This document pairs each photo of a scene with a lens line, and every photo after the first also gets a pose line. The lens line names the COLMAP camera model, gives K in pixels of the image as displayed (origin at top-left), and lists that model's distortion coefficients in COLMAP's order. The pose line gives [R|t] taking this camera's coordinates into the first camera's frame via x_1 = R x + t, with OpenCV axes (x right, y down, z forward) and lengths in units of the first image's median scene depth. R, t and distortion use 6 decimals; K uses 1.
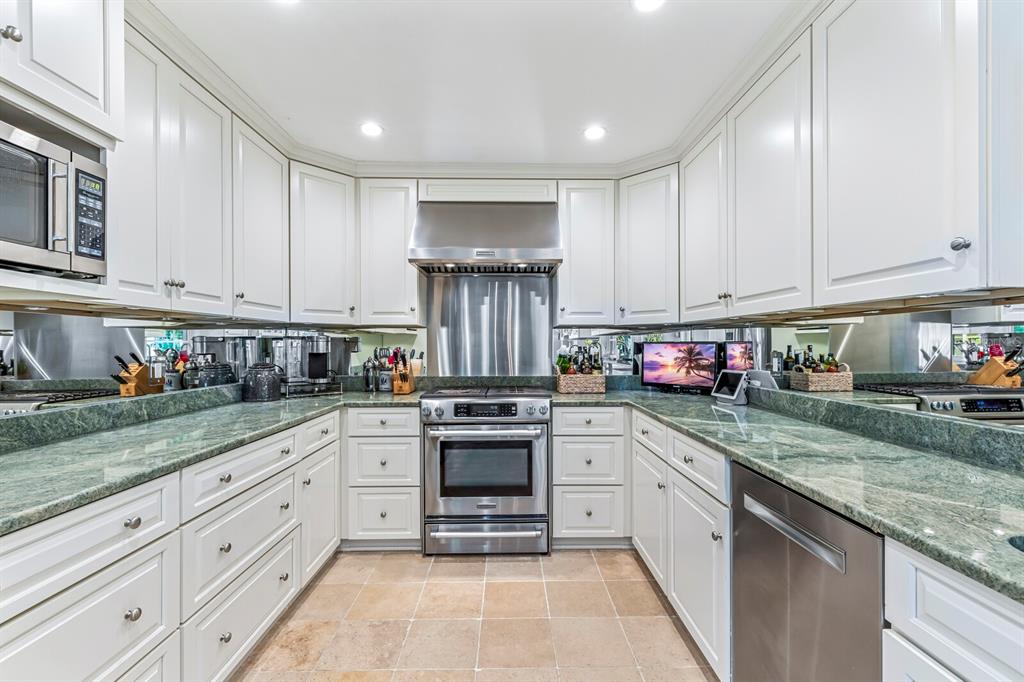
lens RADIAL K [[441.5, 0, 512.0], [0, 441.5, 339.7], [0, 0, 1]] dist [0.003256, 0.000162]
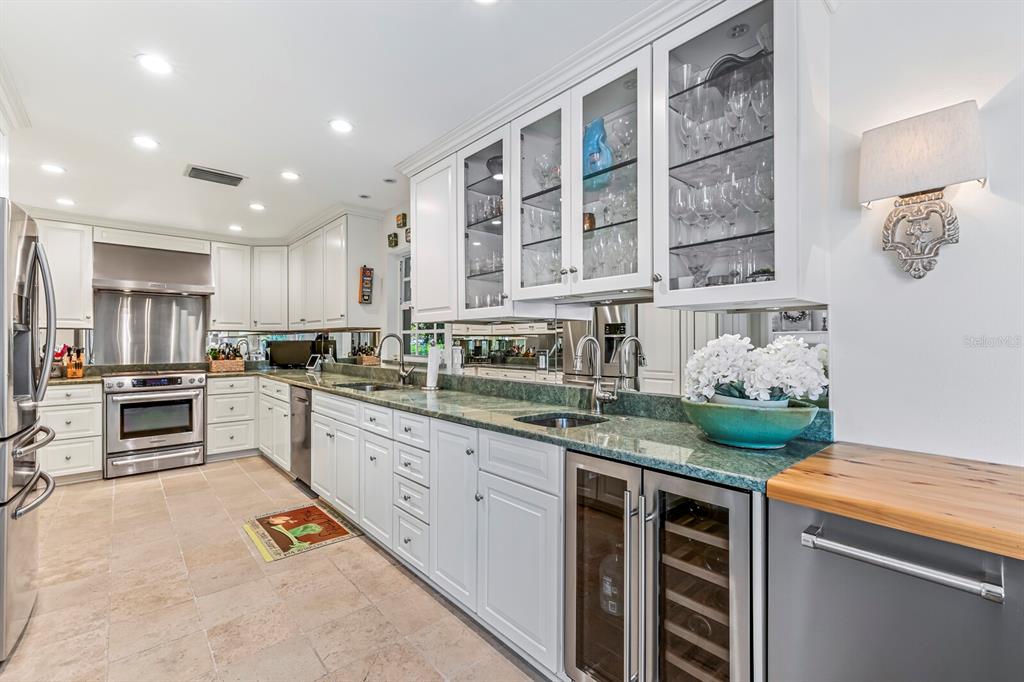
lens RADIAL K [[441.5, 0, 512.0], [0, 441.5, 339.7], [0, 0, 1]] dist [0.003256, 0.000162]
pose [[0.755790, 0.002329, 0.654809, -0.138800], [-0.007402, 0.999960, 0.004988, -0.016229], [-0.654772, -0.008617, 0.755778, -1.078413]]
